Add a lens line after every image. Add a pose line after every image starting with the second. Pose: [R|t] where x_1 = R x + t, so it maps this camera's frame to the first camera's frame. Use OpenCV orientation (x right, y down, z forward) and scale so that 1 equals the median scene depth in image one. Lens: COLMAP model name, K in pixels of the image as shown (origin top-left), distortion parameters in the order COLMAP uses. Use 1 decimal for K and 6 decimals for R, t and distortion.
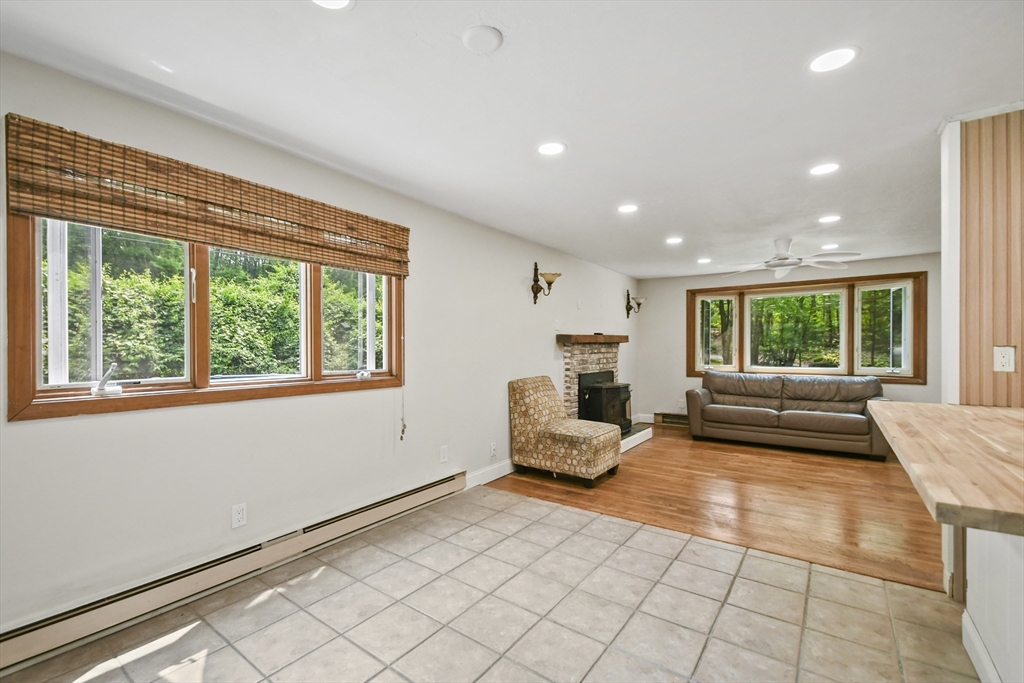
lens RADIAL K [[444.8, 0, 507.0], [0, 444.8, 350.1], [0, 0, 1]] dist [-0.000014, -0.000188]
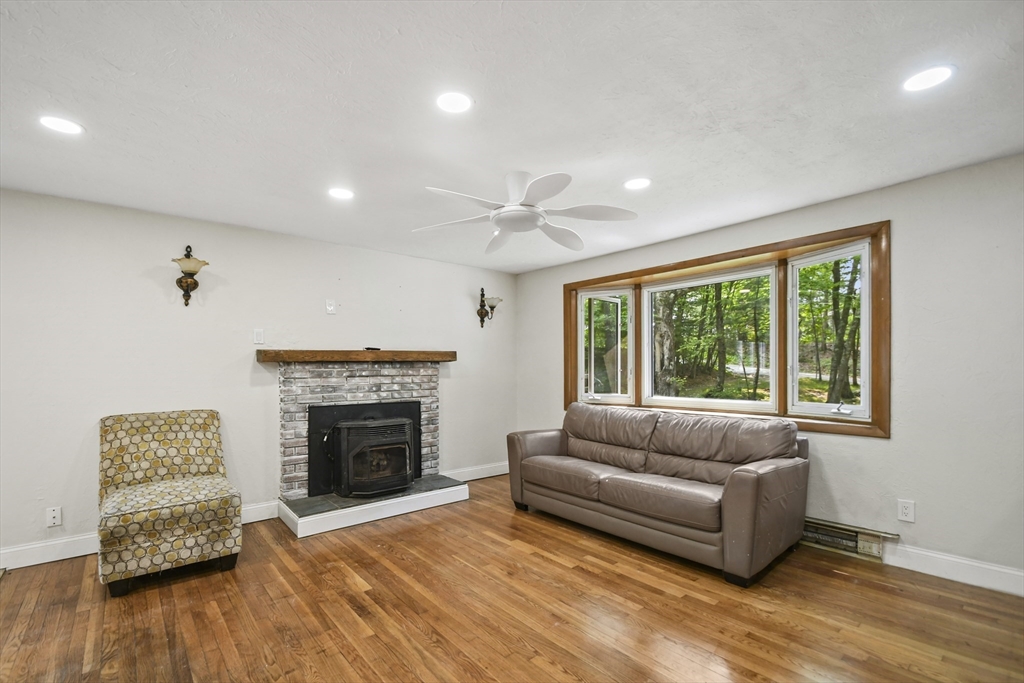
lens RADIAL K [[459.2, 0, 509.5], [0, 459.2, 368.8], [0, 0, 1]] dist [-0.001520, -0.000529]
pose [[0.971626, -0.002880, -0.236504, 0.633476], [0.001334, 0.999977, -0.006695, 0.000112], [0.236517, 0.006189, 0.971608, 0.372312]]
